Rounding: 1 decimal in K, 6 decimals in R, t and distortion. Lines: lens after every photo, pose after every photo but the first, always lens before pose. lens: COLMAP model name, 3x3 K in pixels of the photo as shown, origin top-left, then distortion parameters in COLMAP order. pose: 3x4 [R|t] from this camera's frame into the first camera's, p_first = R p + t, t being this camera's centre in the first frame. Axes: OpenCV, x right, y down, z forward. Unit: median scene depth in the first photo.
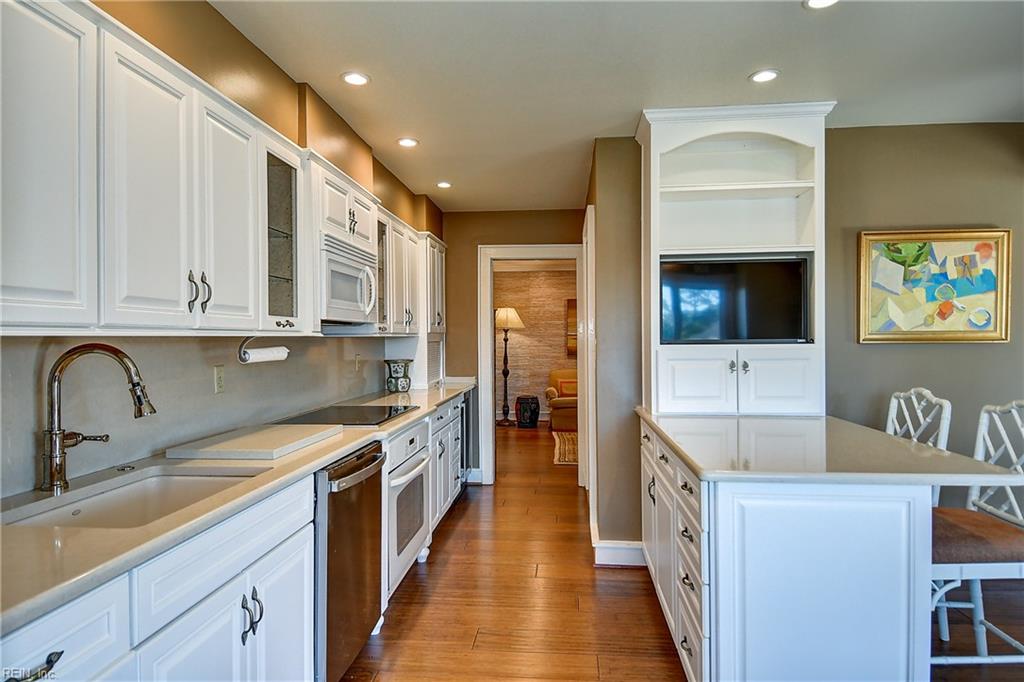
lens RADIAL K [[608.4, 0, 512.0], [0, 608.4, 341.0], [0, 0, 1]] dist [0.092186, -0.000475]
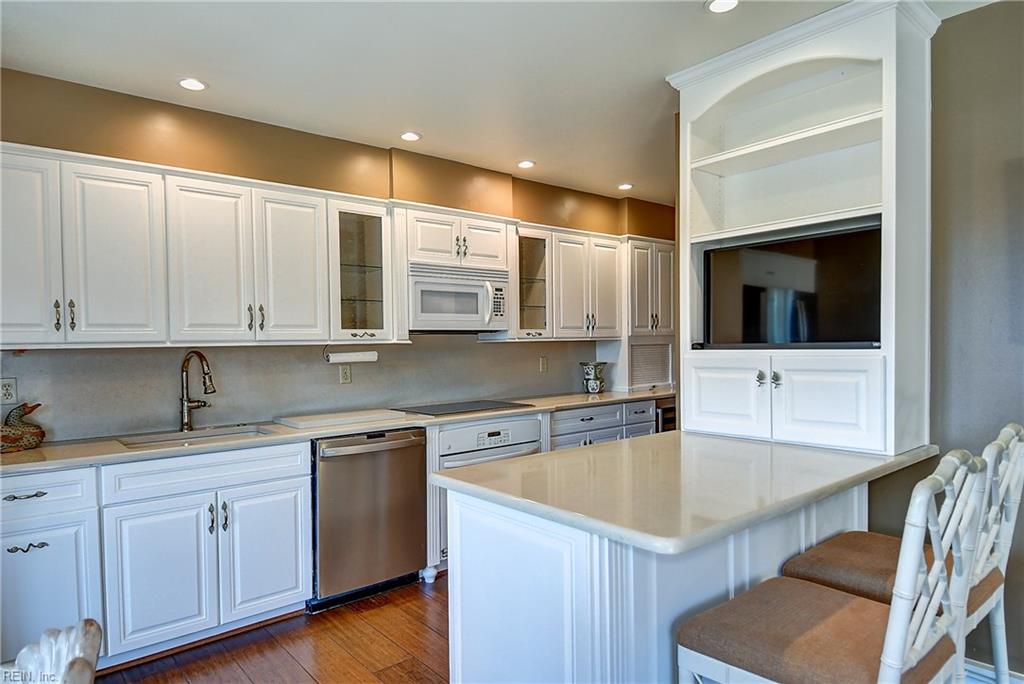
lens RADIAL K [[612.4, 0, 512.0], [0, 612.4, 358.1], [0, 0, 1]] dist [0.066060, 0.000472]
pose [[0.710961, 0.011154, -0.703143, 0.686271], [0.009028, 0.999647, 0.024987, -0.006387], [0.703173, -0.024112, 0.710609, 0.226056]]
